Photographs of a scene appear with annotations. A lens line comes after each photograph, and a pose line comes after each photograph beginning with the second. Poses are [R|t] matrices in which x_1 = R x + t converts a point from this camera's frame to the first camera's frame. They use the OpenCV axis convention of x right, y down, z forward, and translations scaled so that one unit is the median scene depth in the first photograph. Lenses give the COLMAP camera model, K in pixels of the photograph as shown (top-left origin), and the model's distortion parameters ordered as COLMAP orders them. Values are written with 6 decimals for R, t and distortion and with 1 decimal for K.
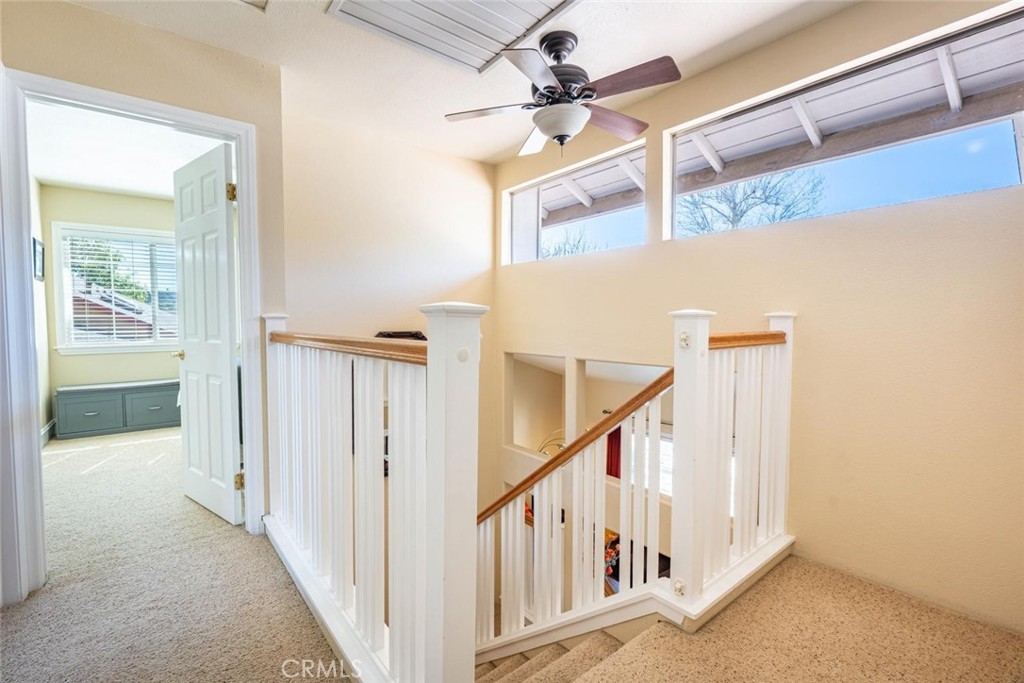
lens RADIAL K [[449.4, 0, 511.2], [0, 449.4, 345.7], [0, 0, 1]] dist [-0.006603, 0.000590]
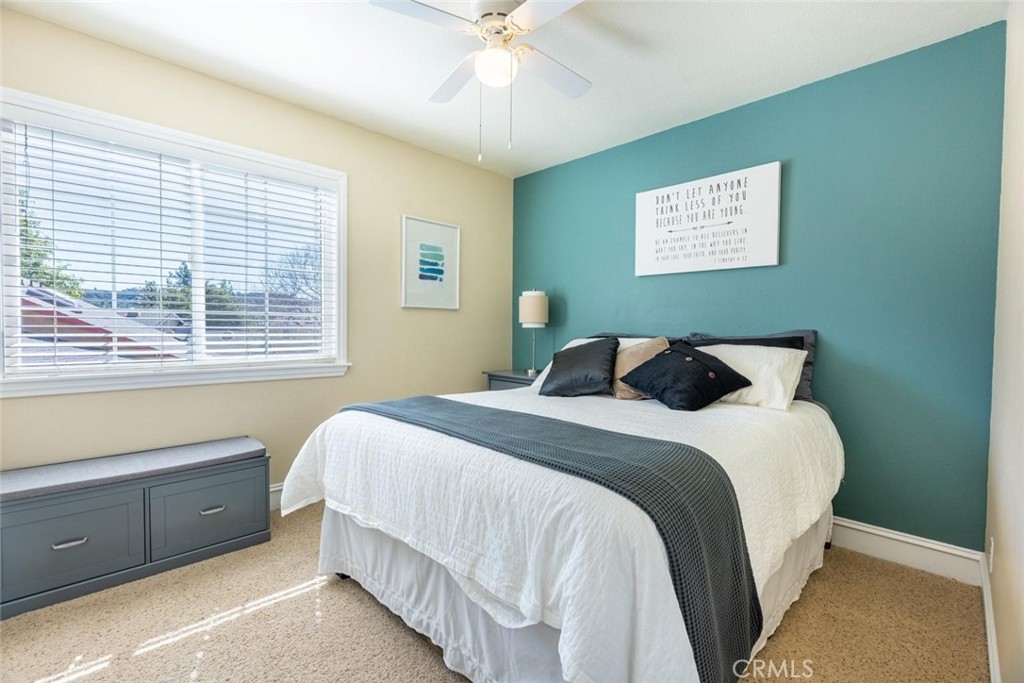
lens RADIAL K [[449.4, 0, 506.0], [0, 449.4, 341.3], [0, 0, 1]] dist [-0.006603, 0.000590]
pose [[0.994958, 0.010934, 0.099692, -0.535925], [-0.007686, 0.999429, -0.032901, -0.022268], [-0.099995, 0.031969, 0.994474, 0.502444]]
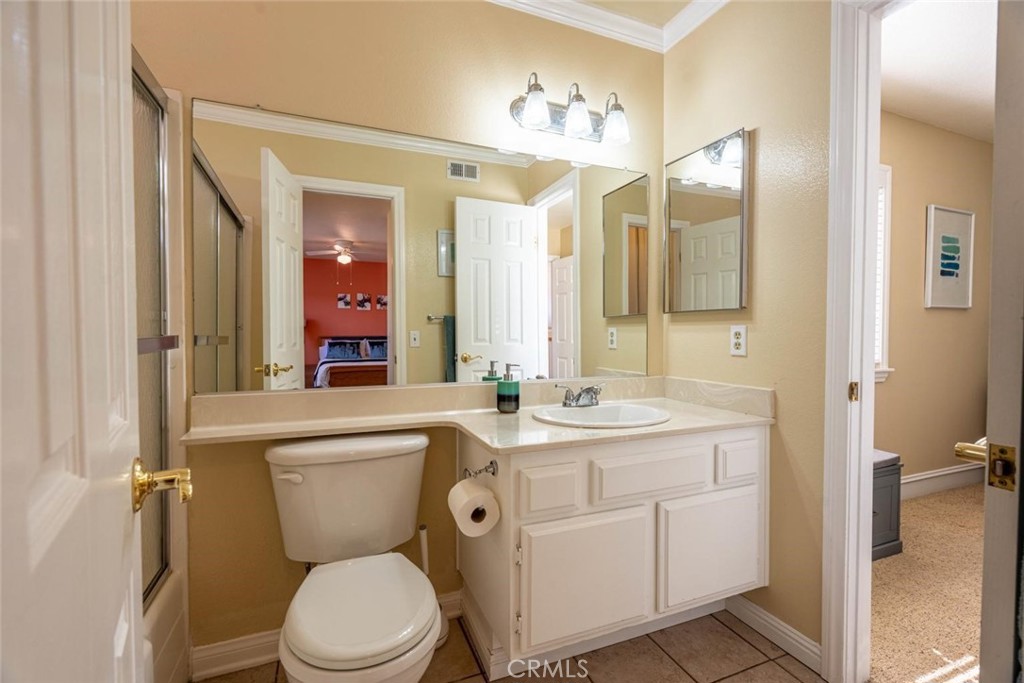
lens RADIAL K [[449.4, 0, 509.9], [0, 449.4, 345.1], [0, 0, 1]] dist [-0.006603, 0.000590]
pose [[0.959321, 0.008830, -0.282178, -1.032651], [-0.016699, 0.999536, -0.025492, -0.018324], [0.281822, 0.029167, 0.959023, 0.441709]]
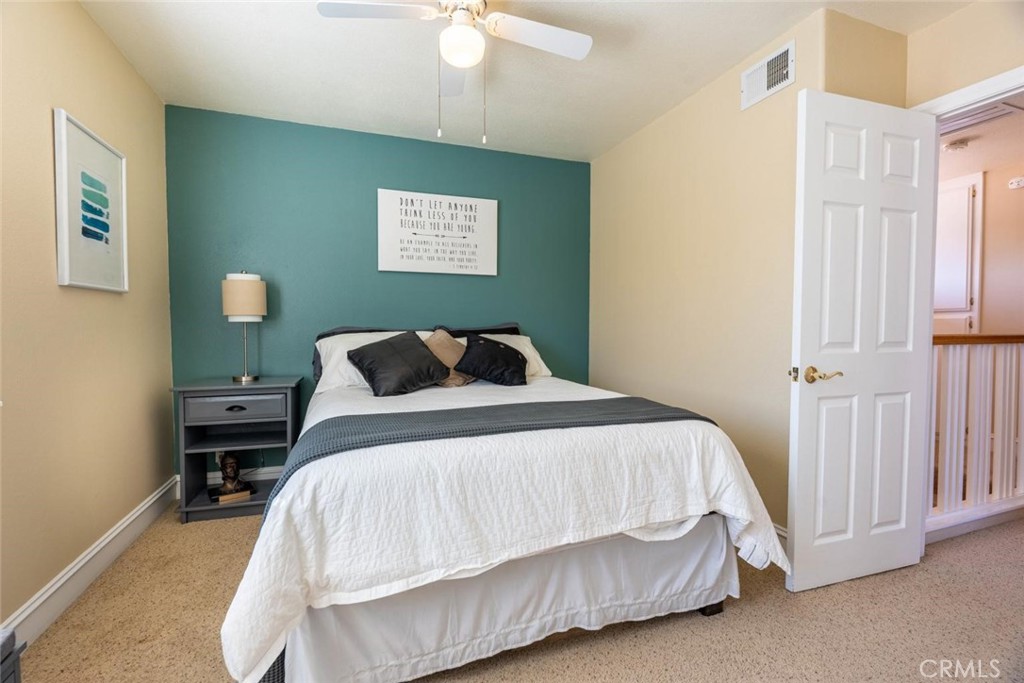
lens RADIAL K [[449.4, 0, 509.7], [0, 449.4, 338.8], [0, 0, 1]] dist [-0.006603, 0.000590]
pose [[0.318719, -0.029772, 0.947381, -0.873712], [0.053936, 0.998457, 0.013232, -0.038419], [-0.946313, 0.046880, 0.319833, 0.757113]]
